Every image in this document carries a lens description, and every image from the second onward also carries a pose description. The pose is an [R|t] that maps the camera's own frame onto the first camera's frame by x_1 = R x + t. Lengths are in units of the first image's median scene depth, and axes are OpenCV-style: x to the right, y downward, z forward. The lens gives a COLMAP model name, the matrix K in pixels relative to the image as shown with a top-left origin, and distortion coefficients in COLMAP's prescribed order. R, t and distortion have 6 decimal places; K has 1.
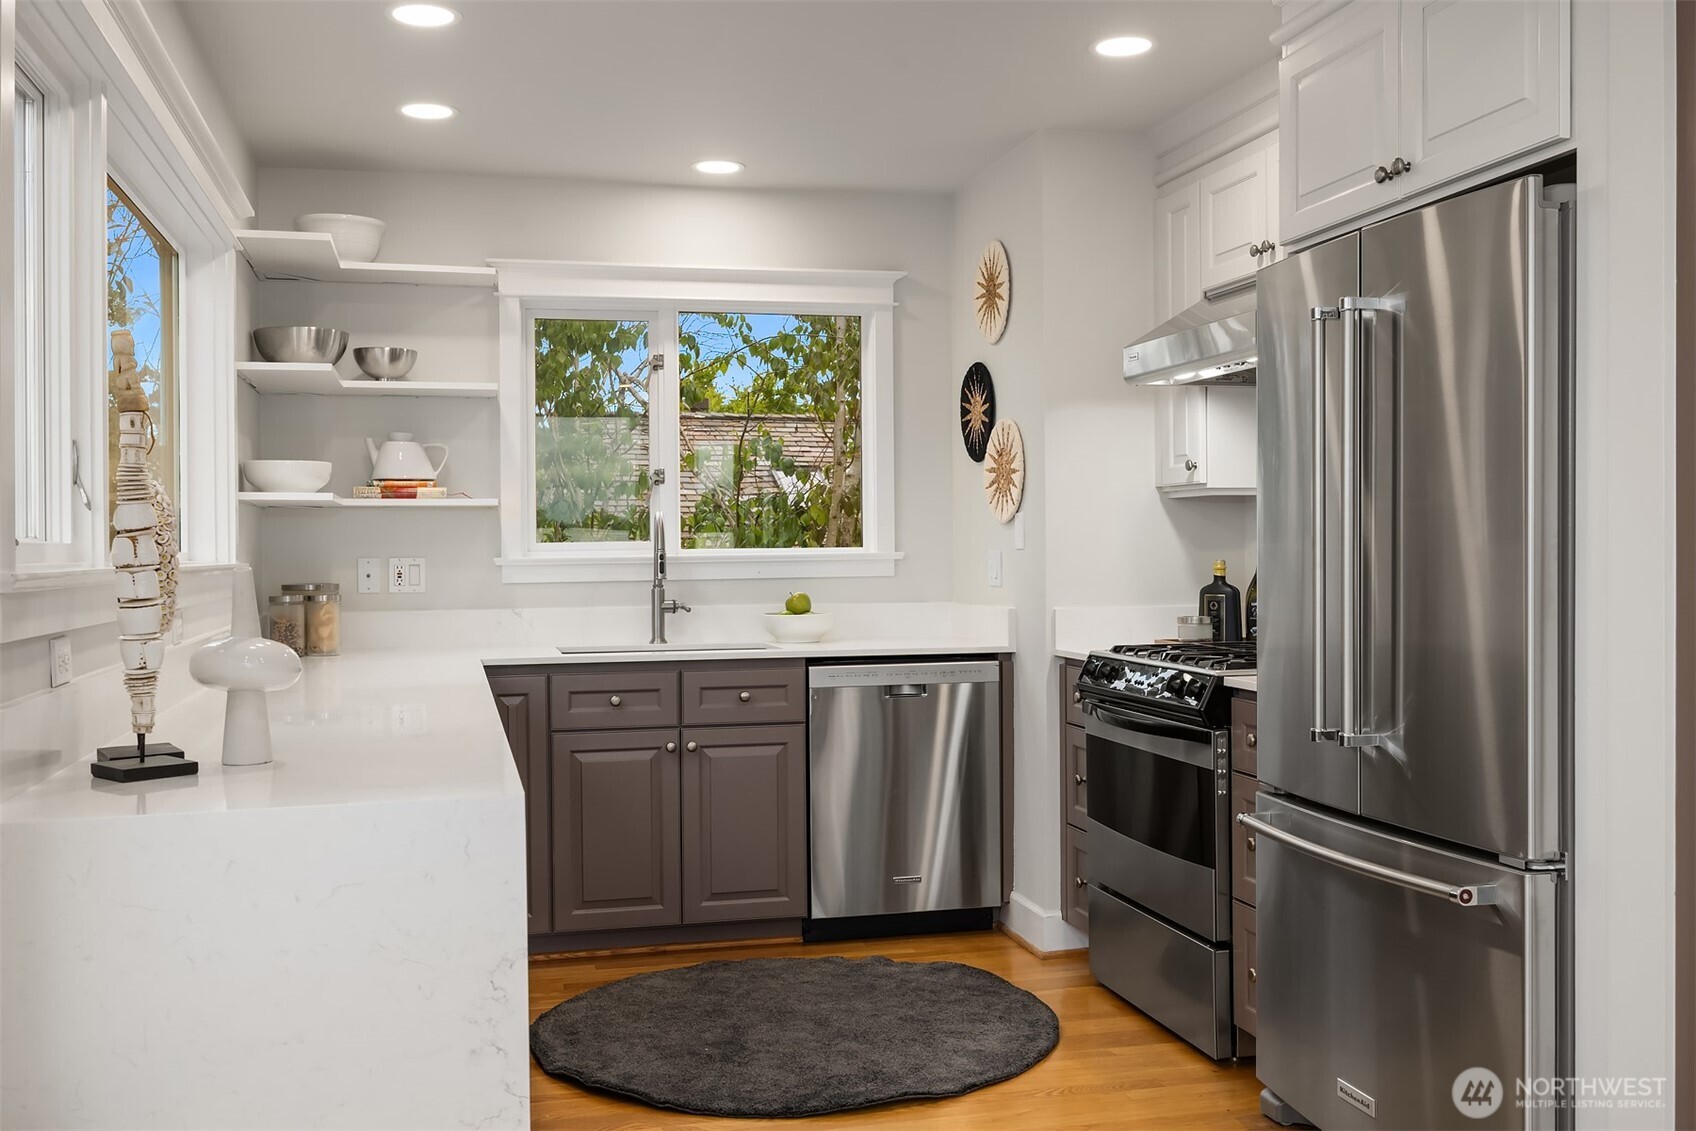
lens RADIAL K [[1646.5, 0, 849.9], [0, 1646.5, 560.0], [0, 0, 1]] dist [0.009054, 0.000000]
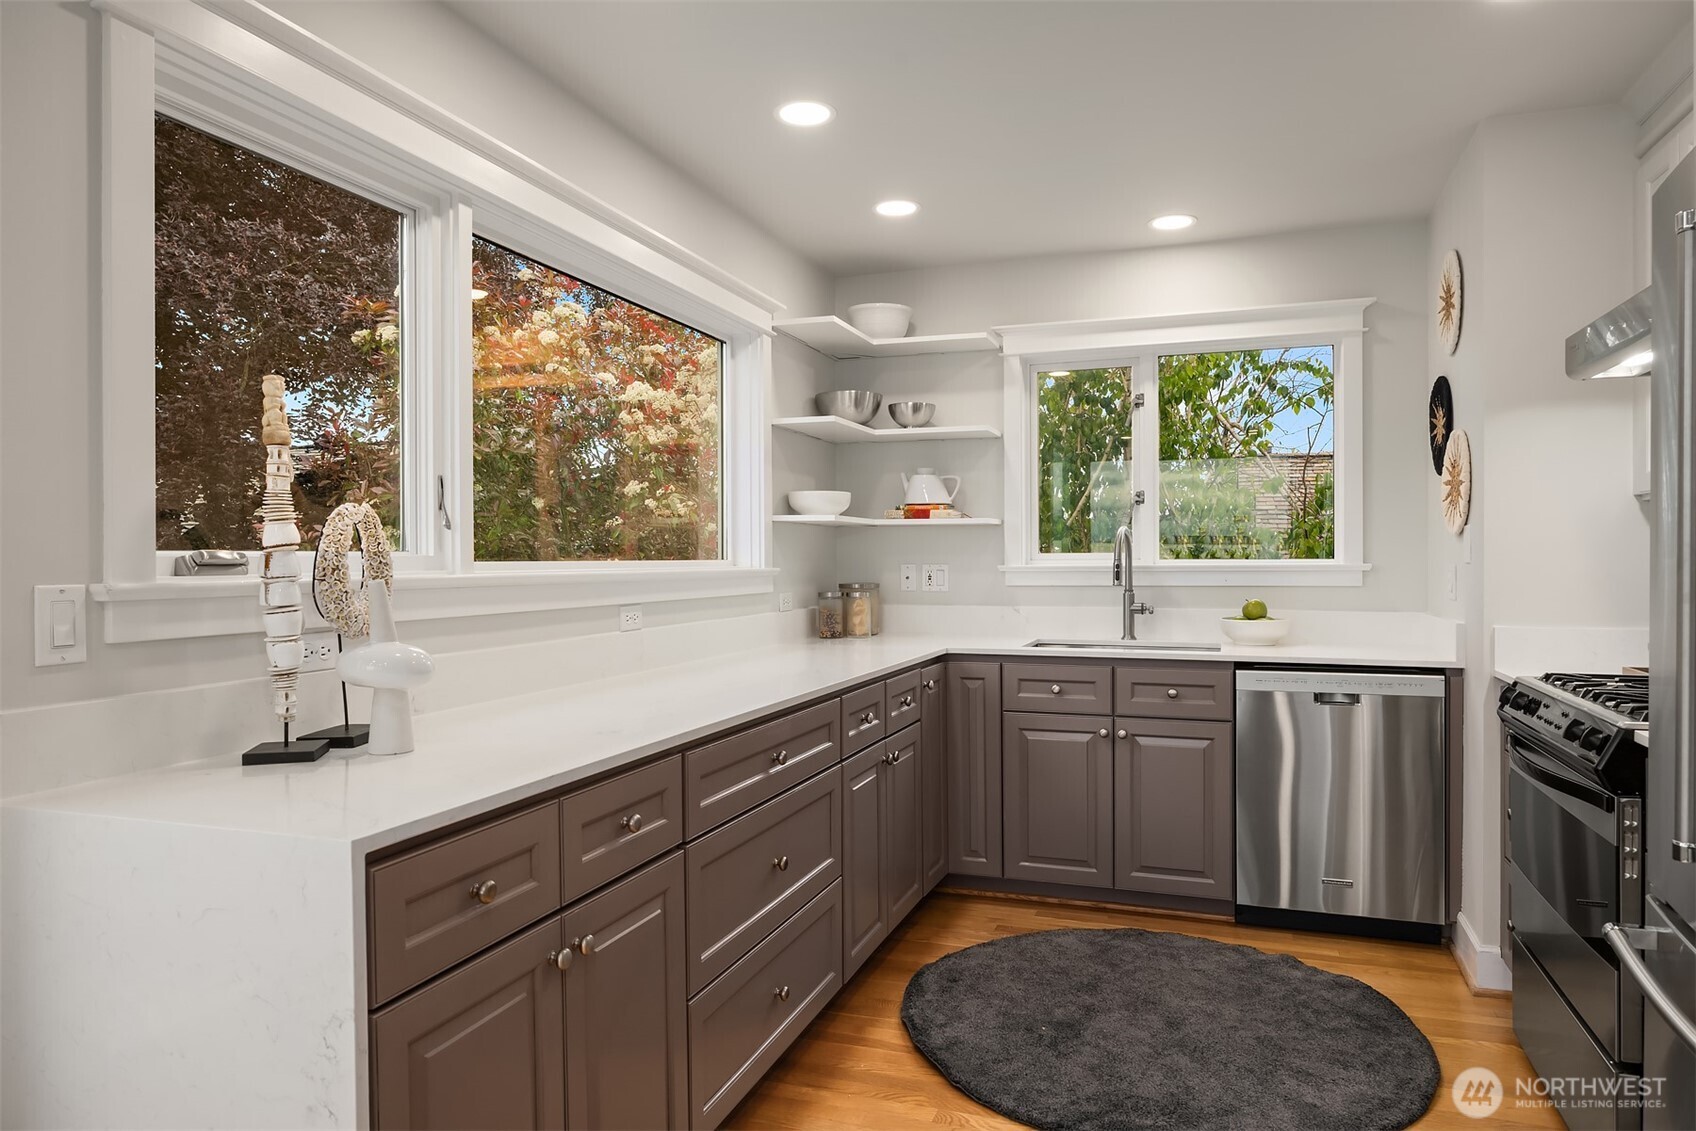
lens RADIAL K [[1065.6, 0, 848.1], [0, 1065.6, 561.9], [0, 0, 1]] dist [-0.006689, 0.008188]
pose [[0.833307, 0.010013, -0.552720, 0.147883], [-0.009287, 0.999948, 0.004114, -0.006438], [0.552733, 0.001704, 0.833357, 0.279252]]
